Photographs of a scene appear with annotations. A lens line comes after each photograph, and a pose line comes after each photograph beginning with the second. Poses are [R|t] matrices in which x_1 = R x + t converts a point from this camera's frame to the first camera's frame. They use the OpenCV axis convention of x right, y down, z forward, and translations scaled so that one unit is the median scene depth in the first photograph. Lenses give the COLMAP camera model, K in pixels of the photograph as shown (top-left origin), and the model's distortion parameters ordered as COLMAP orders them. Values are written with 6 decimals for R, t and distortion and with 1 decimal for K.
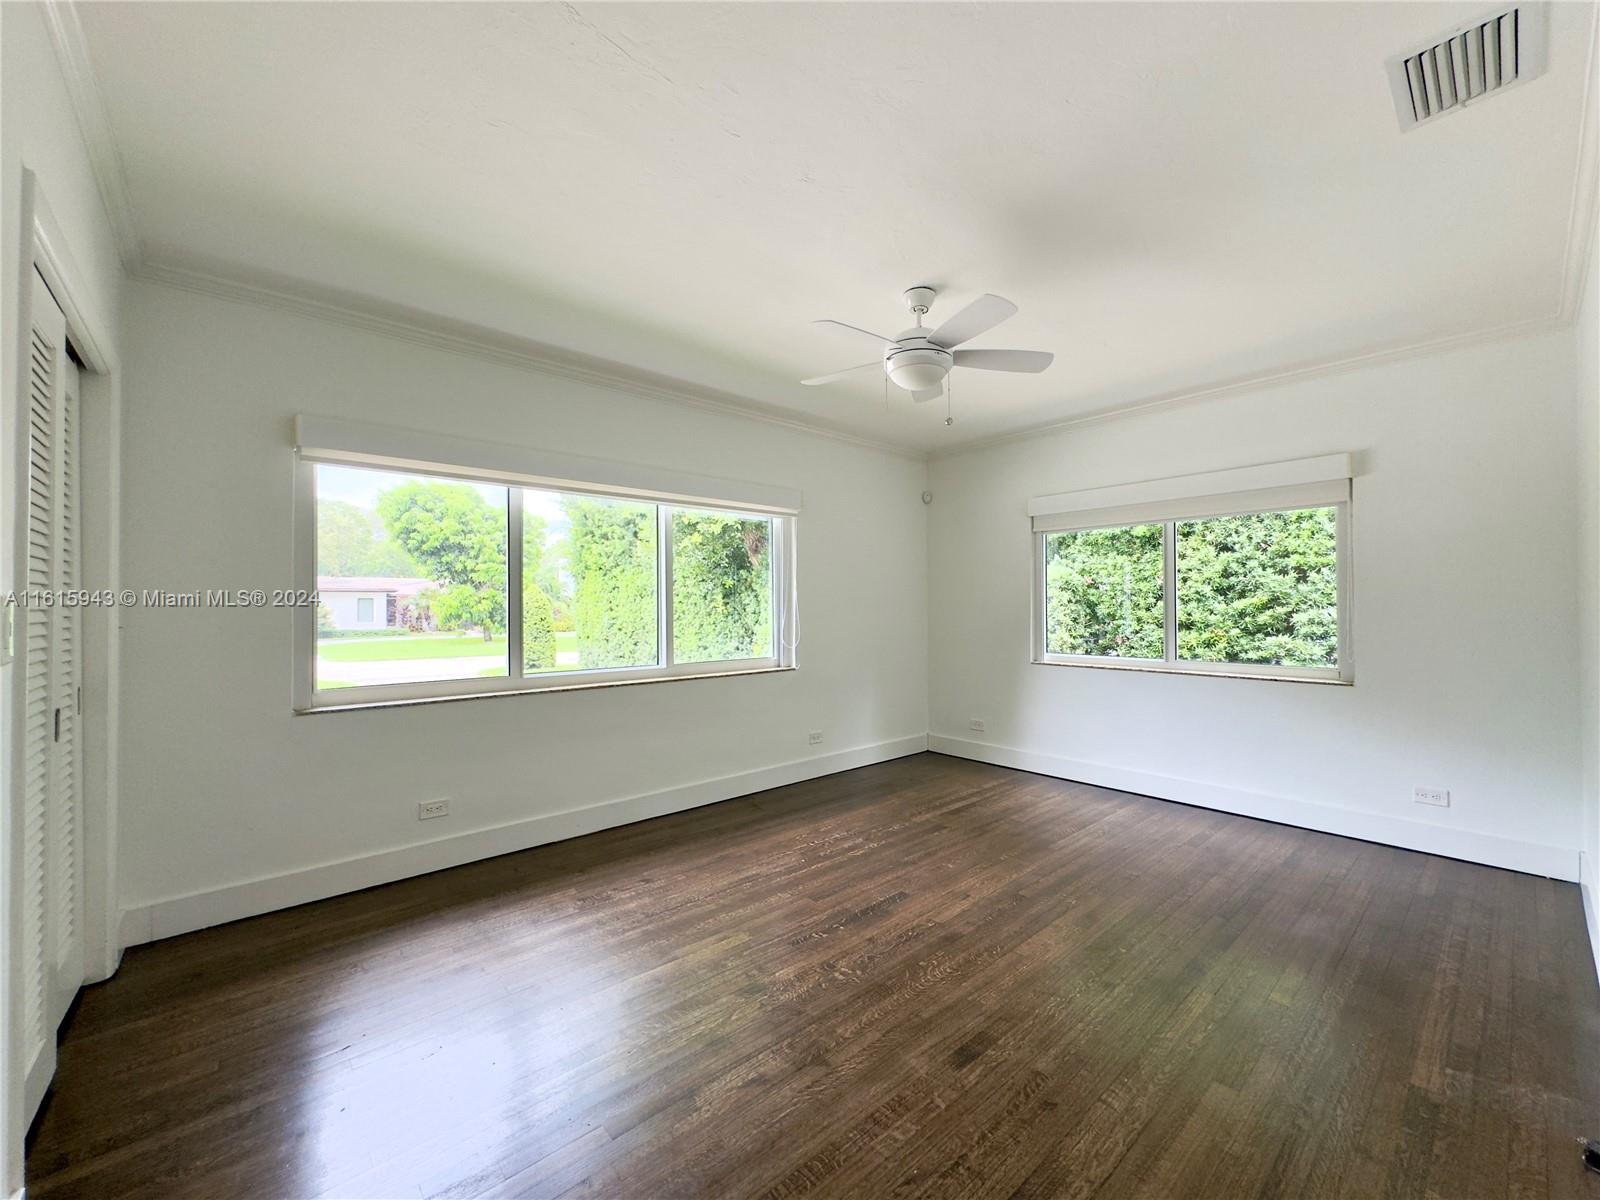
lens RADIAL K [[642.2, 0, 805.9], [0, 642.2, 598.1], [0, 0, 1]] dist [-0.000854, -0.000257]
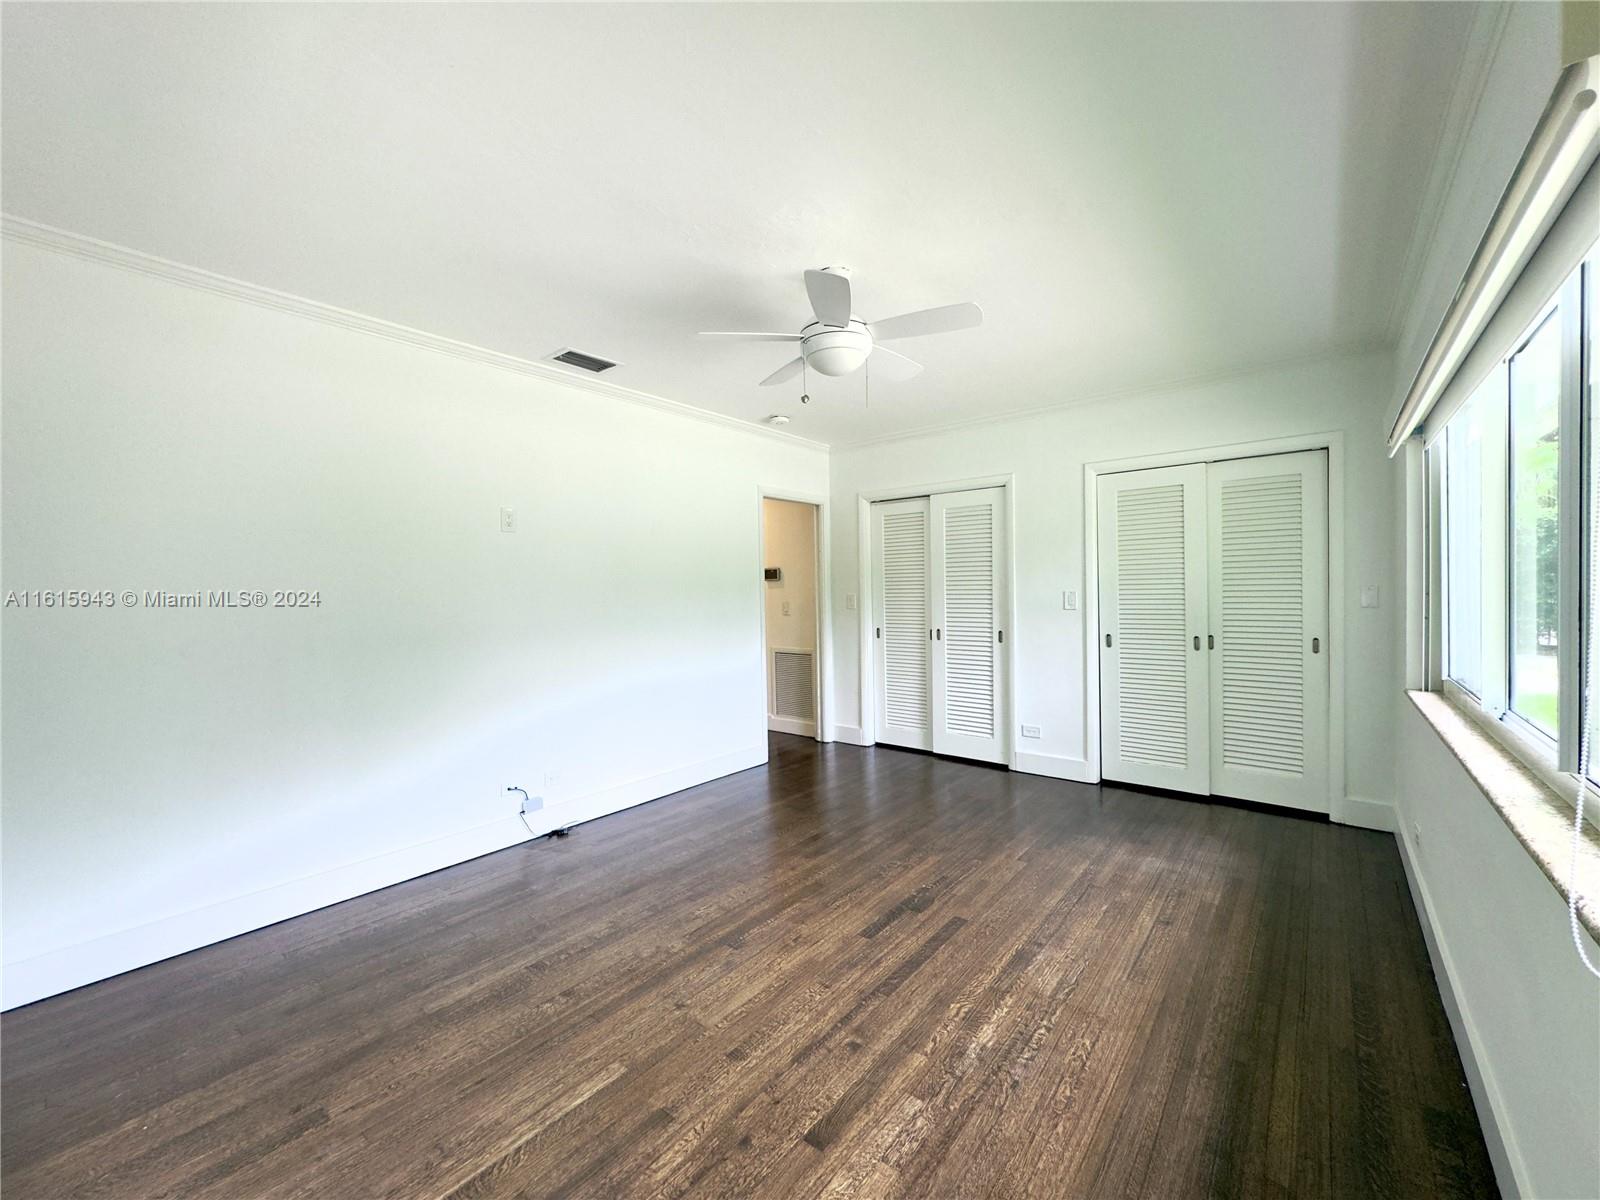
lens RADIAL K [[655.0, 0, 797.1], [0, 655.0, 592.0], [0, 0, 1]] dist [-0.001245, 0.000124]
pose [[-0.988148, 0.022584, -0.151834, 0.345264], [0.023348, 0.999722, -0.003251, -0.006251], [0.151718, -0.006757, -0.988401, 1.737429]]
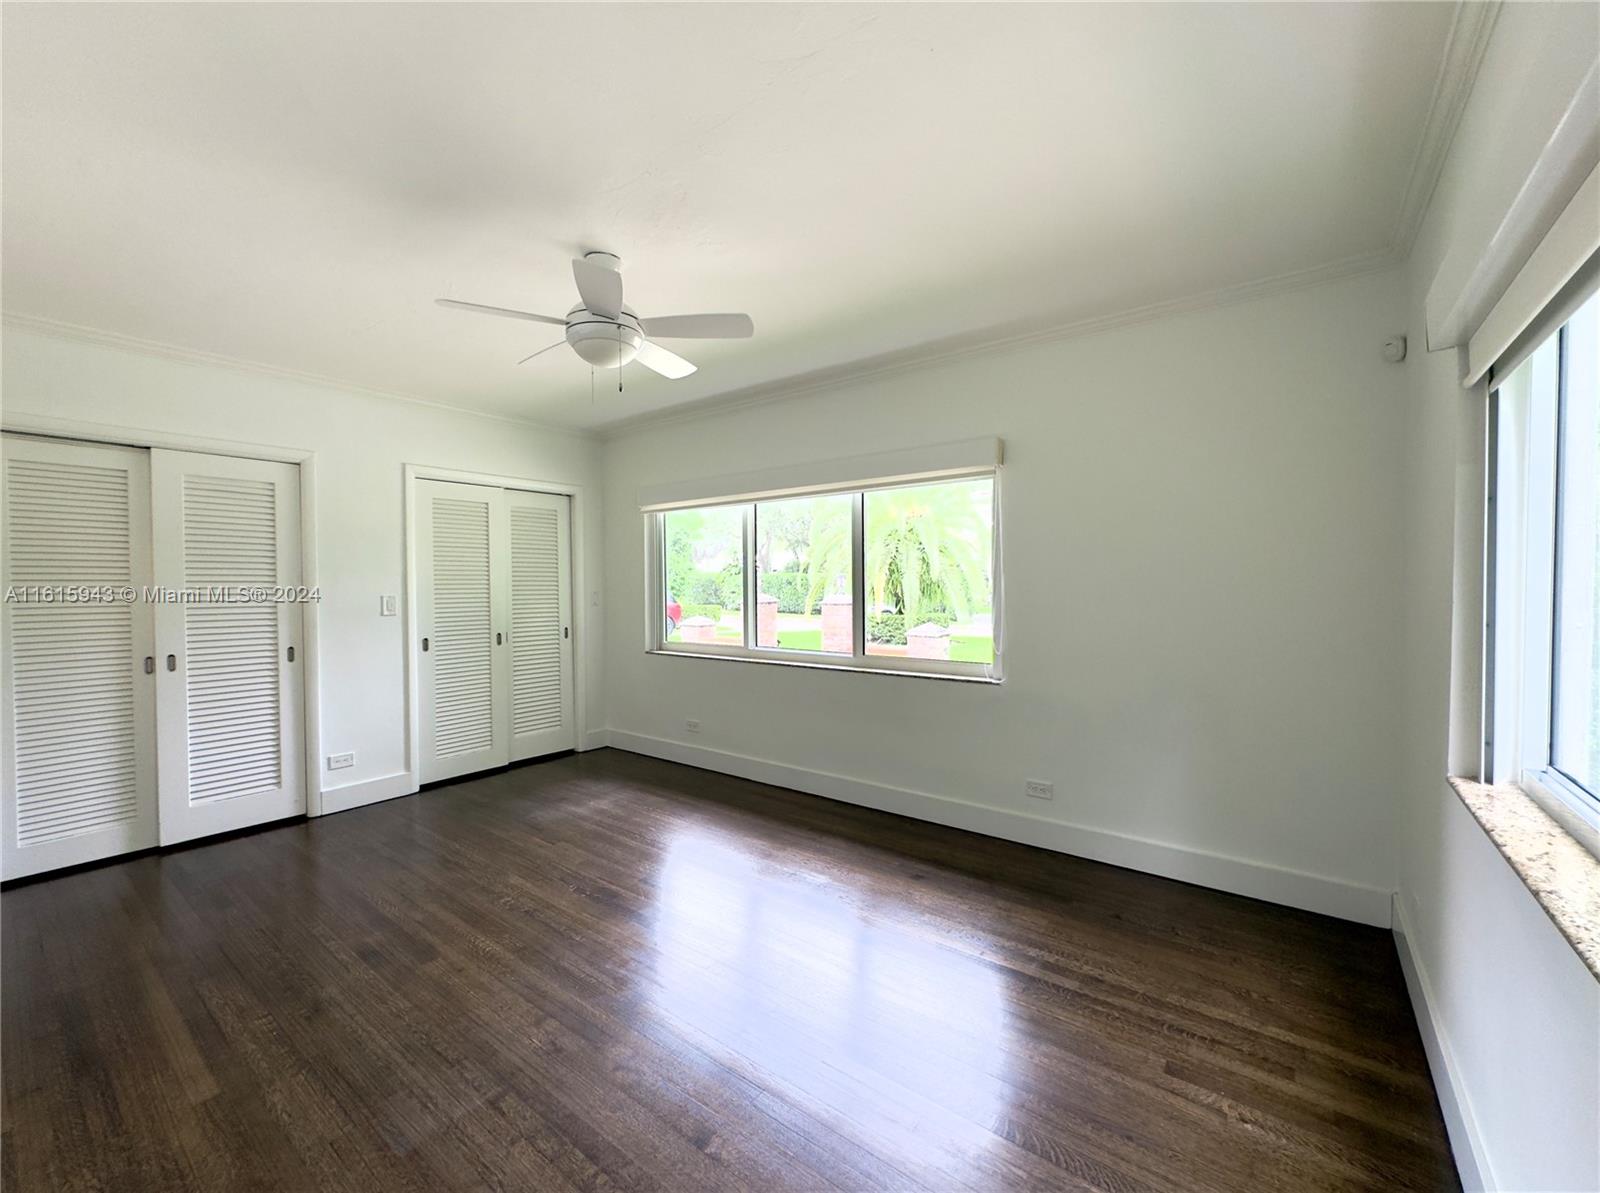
lens RADIAL K [[655.0, 0, 797.1], [0, 655.0, 588.5], [0, 0, 1]] dist [-0.001245, 0.000124]
pose [[0.189535, 0.010230, -0.981821, 1.016559], [0.015581, 0.999788, 0.013425, -0.018400], [0.981750, -0.017842, 0.189335, 0.961871]]
